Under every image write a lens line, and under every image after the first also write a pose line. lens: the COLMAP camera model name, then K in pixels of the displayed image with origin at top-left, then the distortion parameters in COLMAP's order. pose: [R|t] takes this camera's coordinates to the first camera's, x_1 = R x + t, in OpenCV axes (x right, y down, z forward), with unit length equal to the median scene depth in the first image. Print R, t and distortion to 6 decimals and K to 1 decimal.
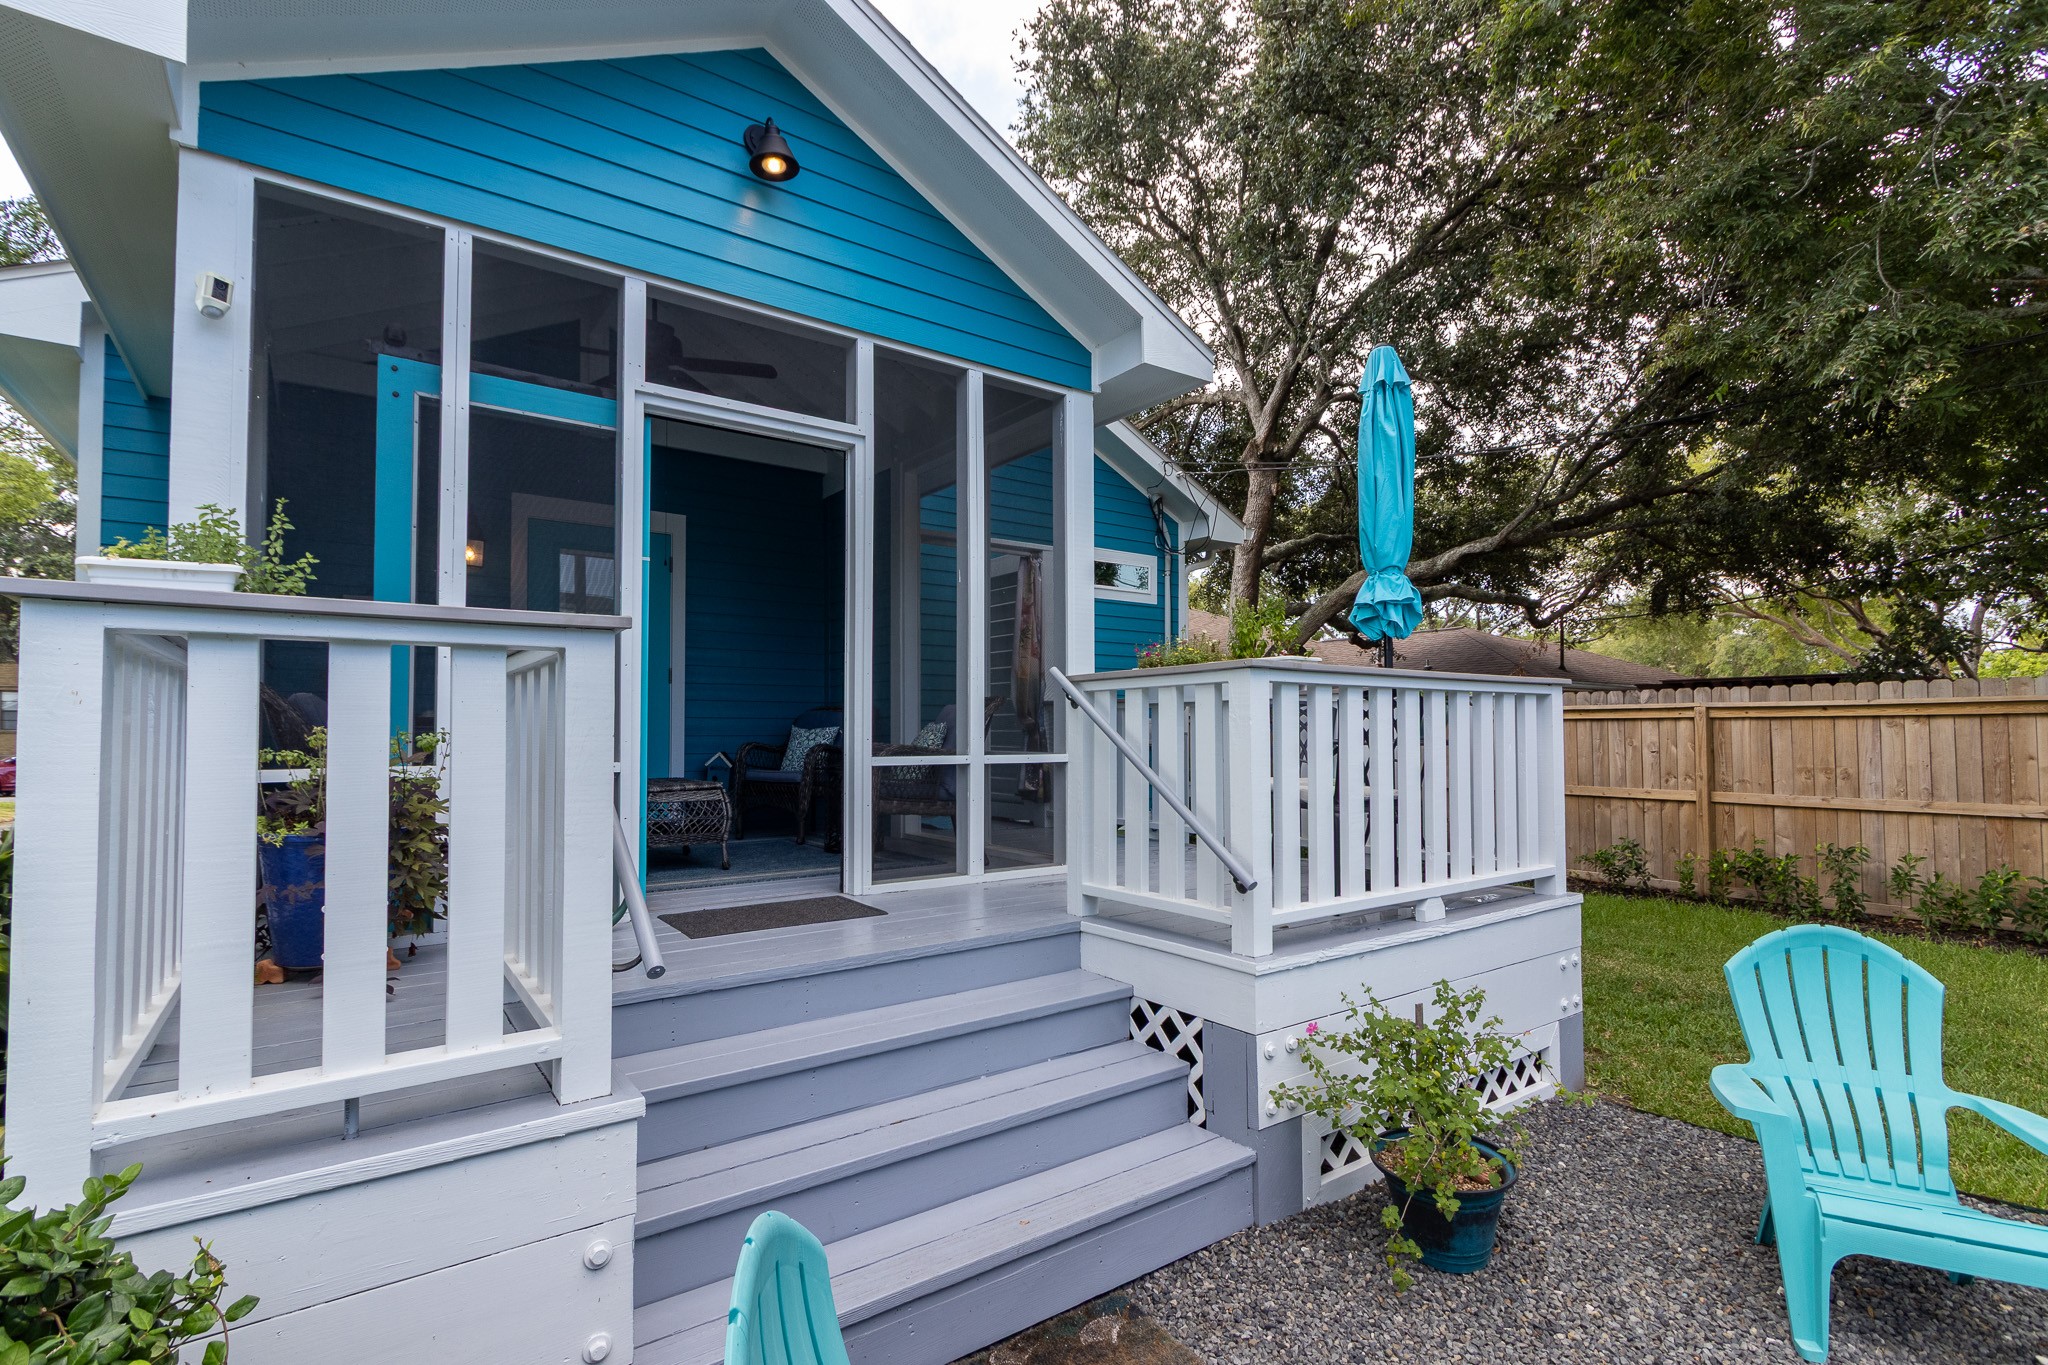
lens RADIAL K [[949.3, 0, 999.7], [0, 949.3, 704.7], [0, 0, 1]] dist [0.009918, -0.004923]
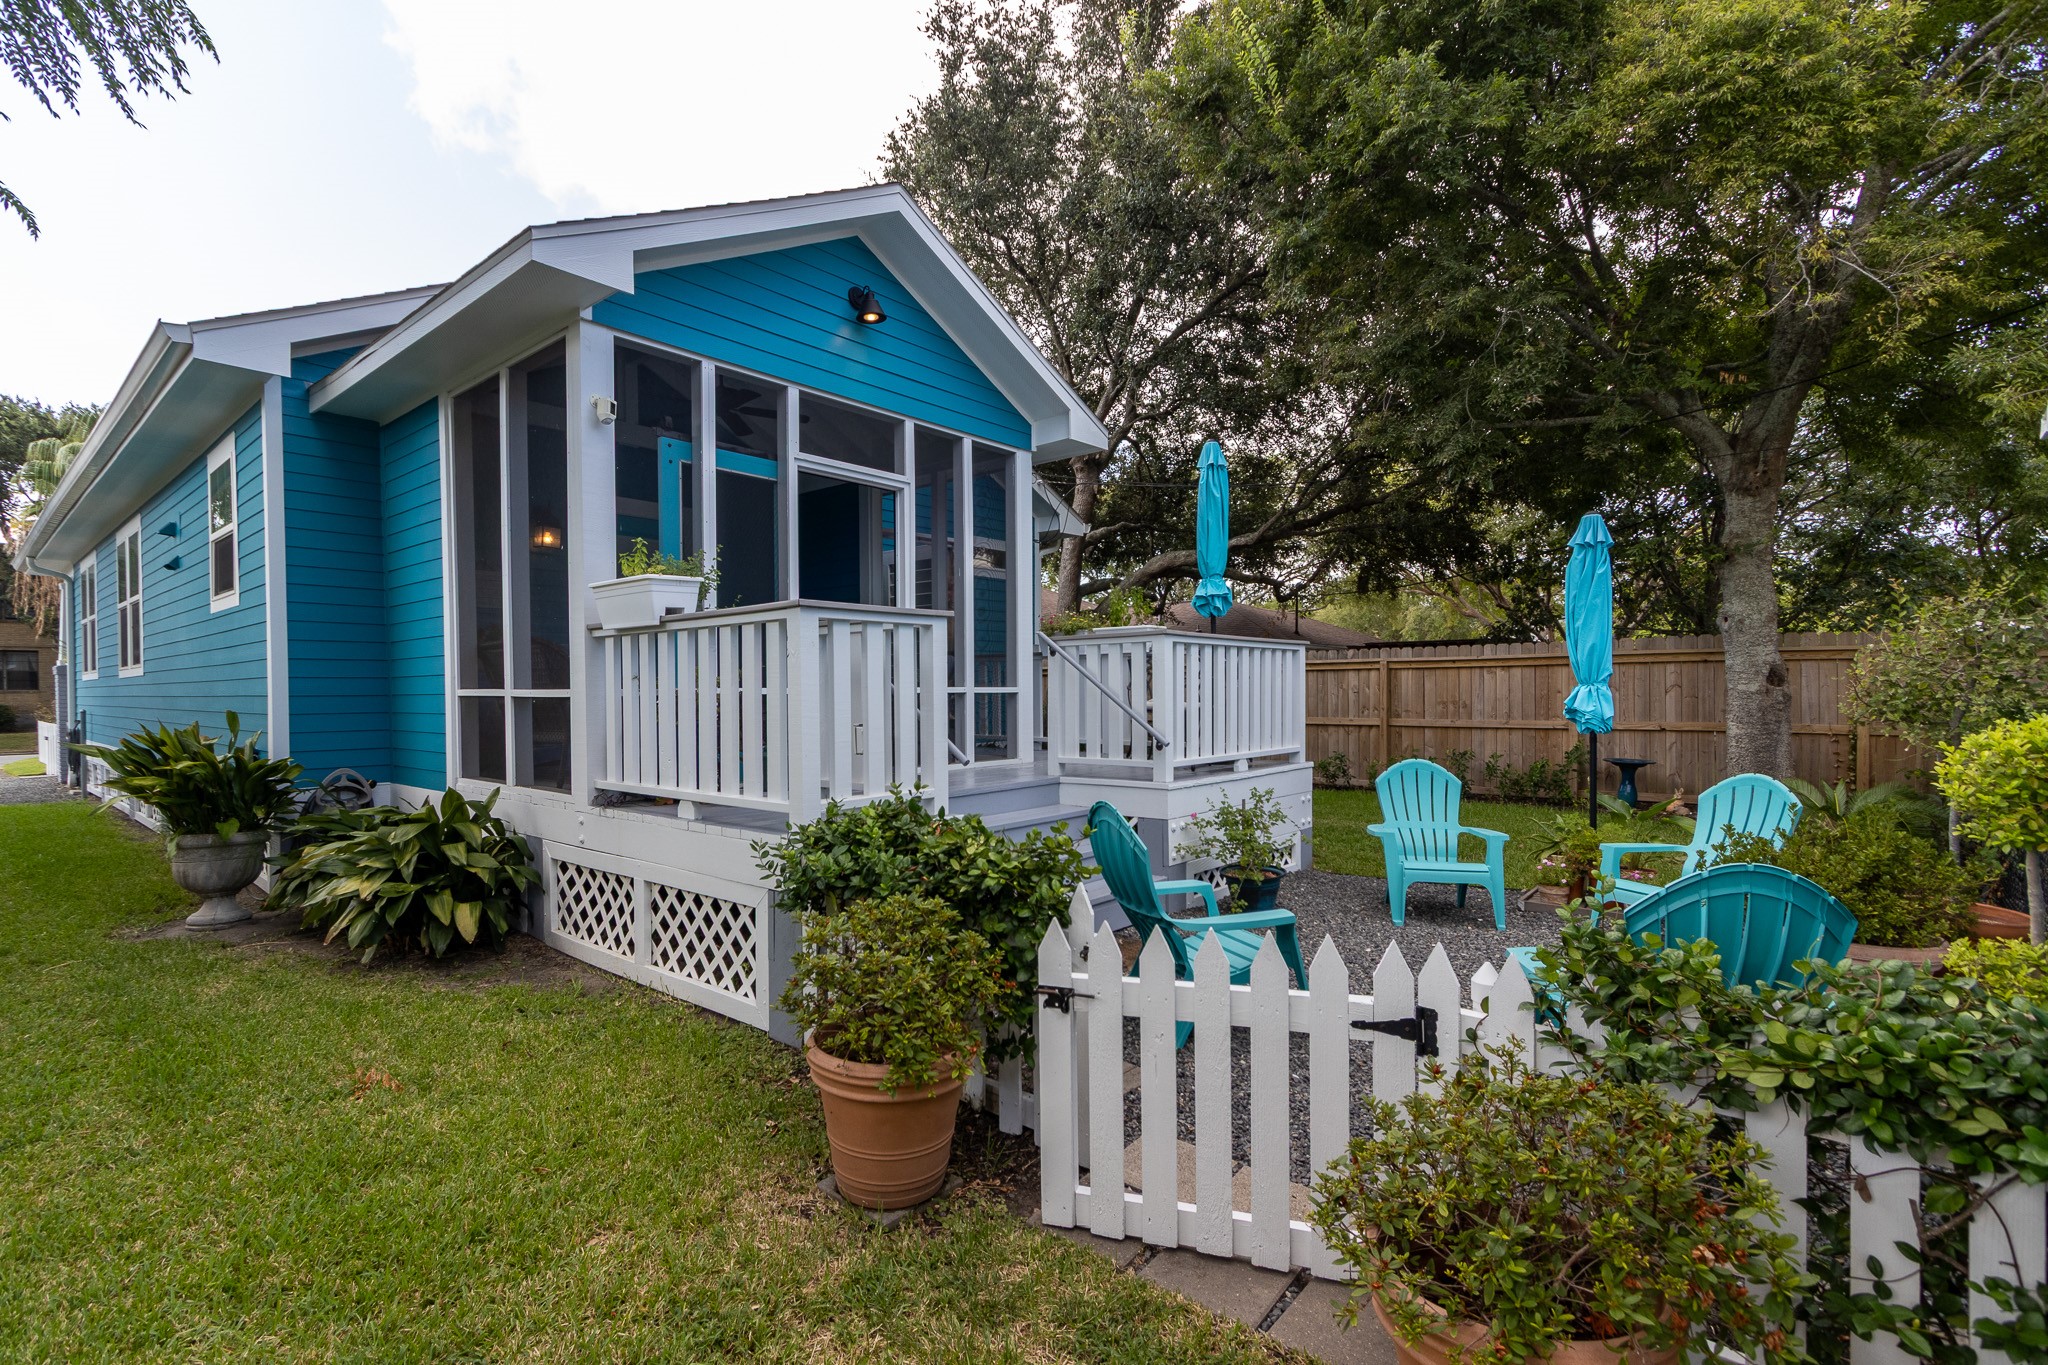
lens RADIAL K [[989.9, 0, 993.9], [0, 989.9, 708.6], [0, 0, 1]] dist [0.011660, -0.004719]
pose [[0.970466, -0.009191, 0.241062, -0.378871], [-0.001488, 0.999027, 0.044080, 0.016195], [-0.241233, -0.043137, 0.969508, -0.594772]]
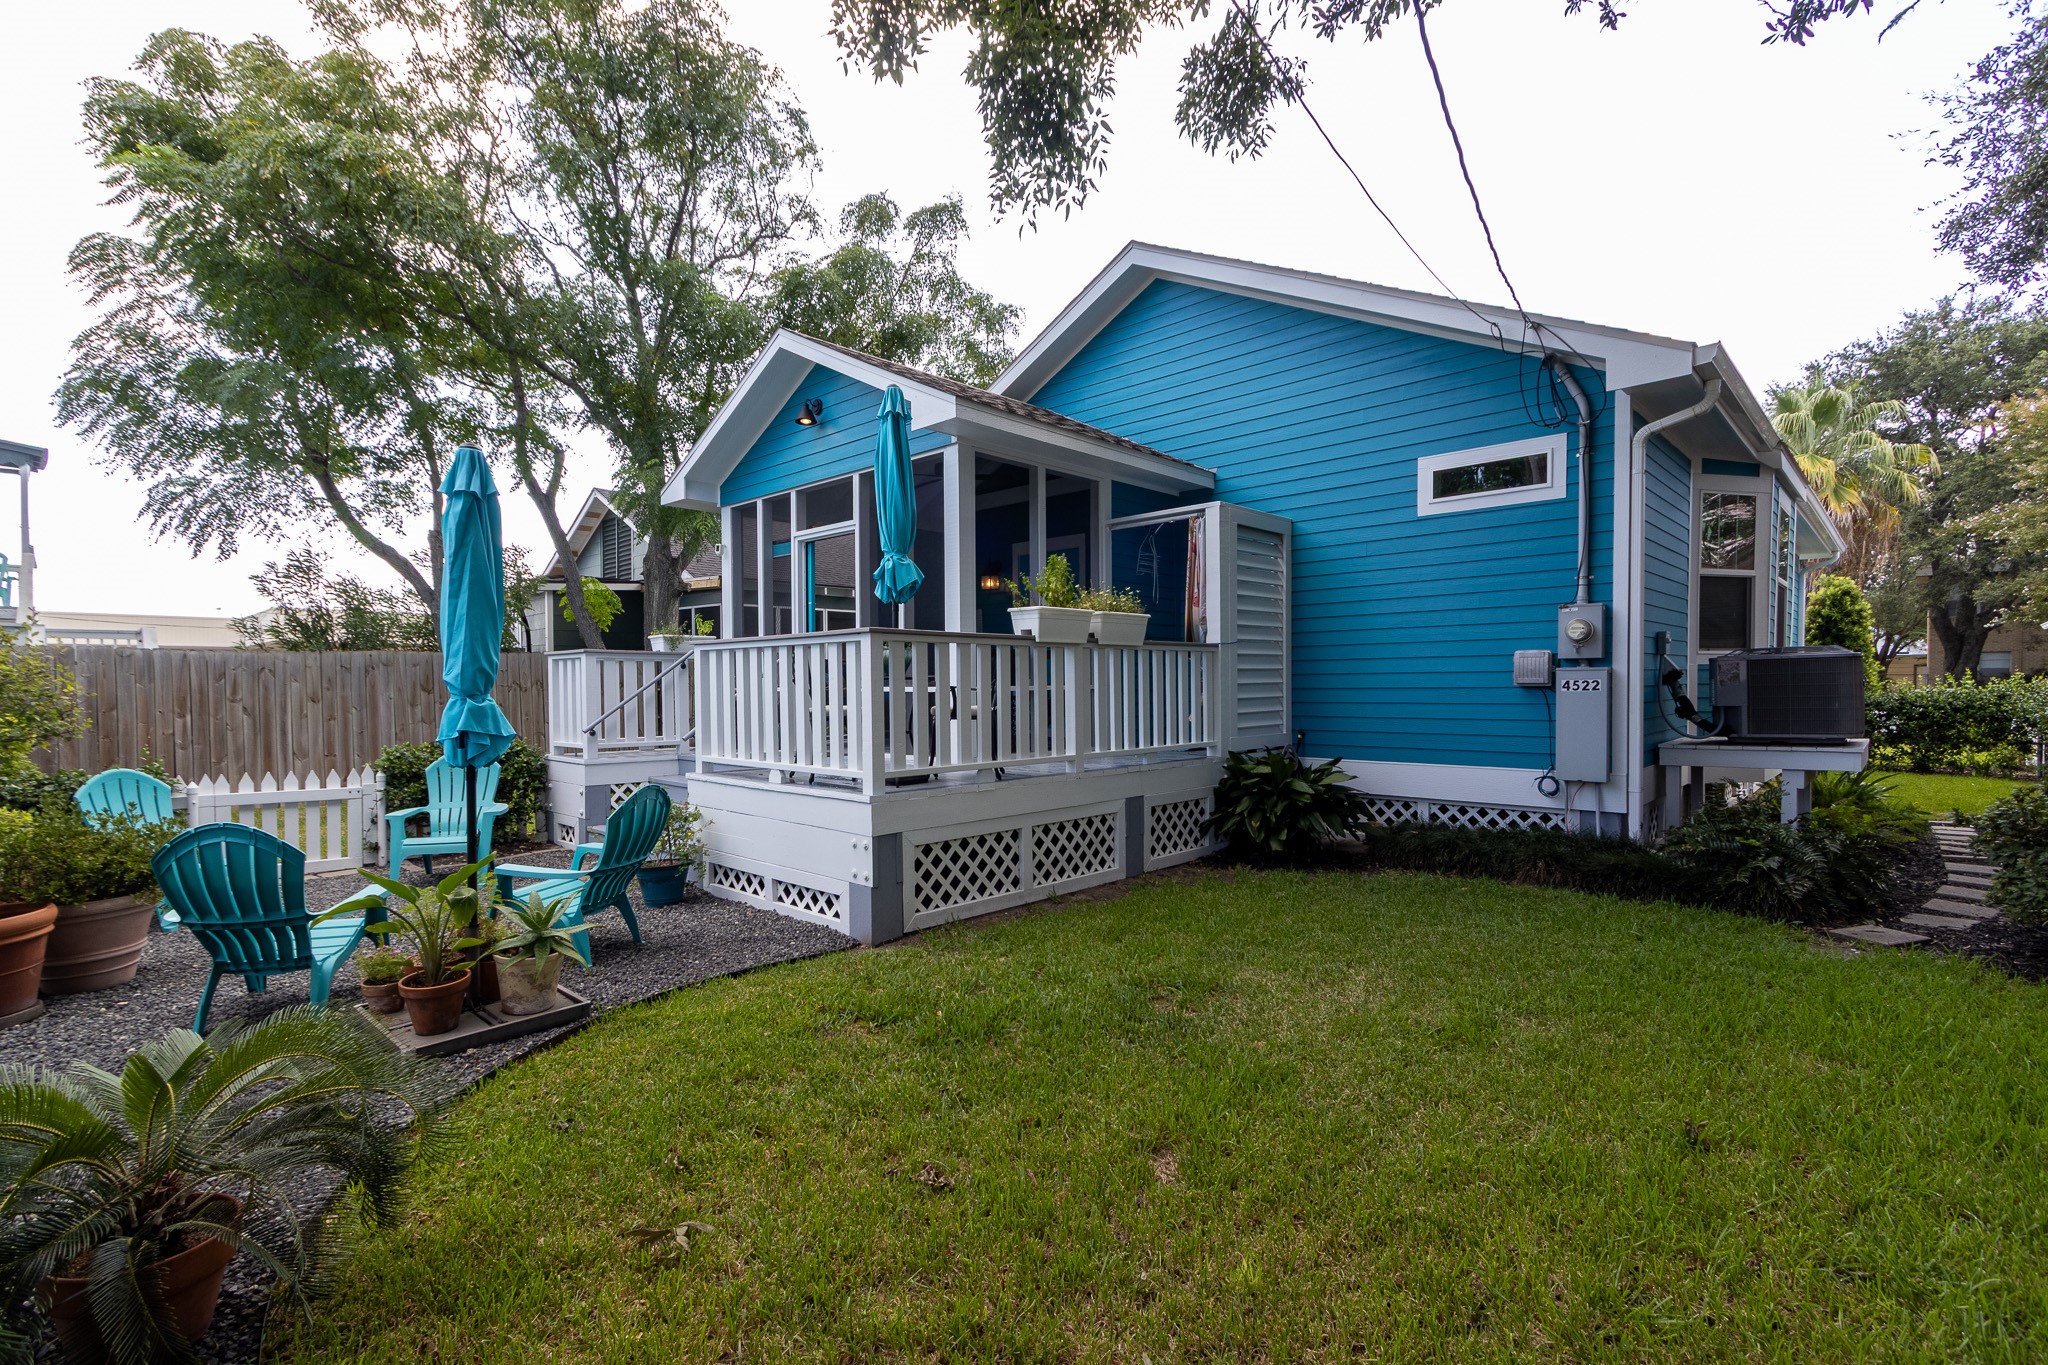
lens RADIAL K [[949.3, 0, 999.7], [0, 949.3, 704.7], [0, 0, 1]] dist [0.009918, -0.004923]
pose [[0.183013, 0.017536, -0.982954, 1.722199], [0.038562, 0.998943, 0.025001, 0.047845], [0.982354, -0.042480, 0.182143, 0.856978]]
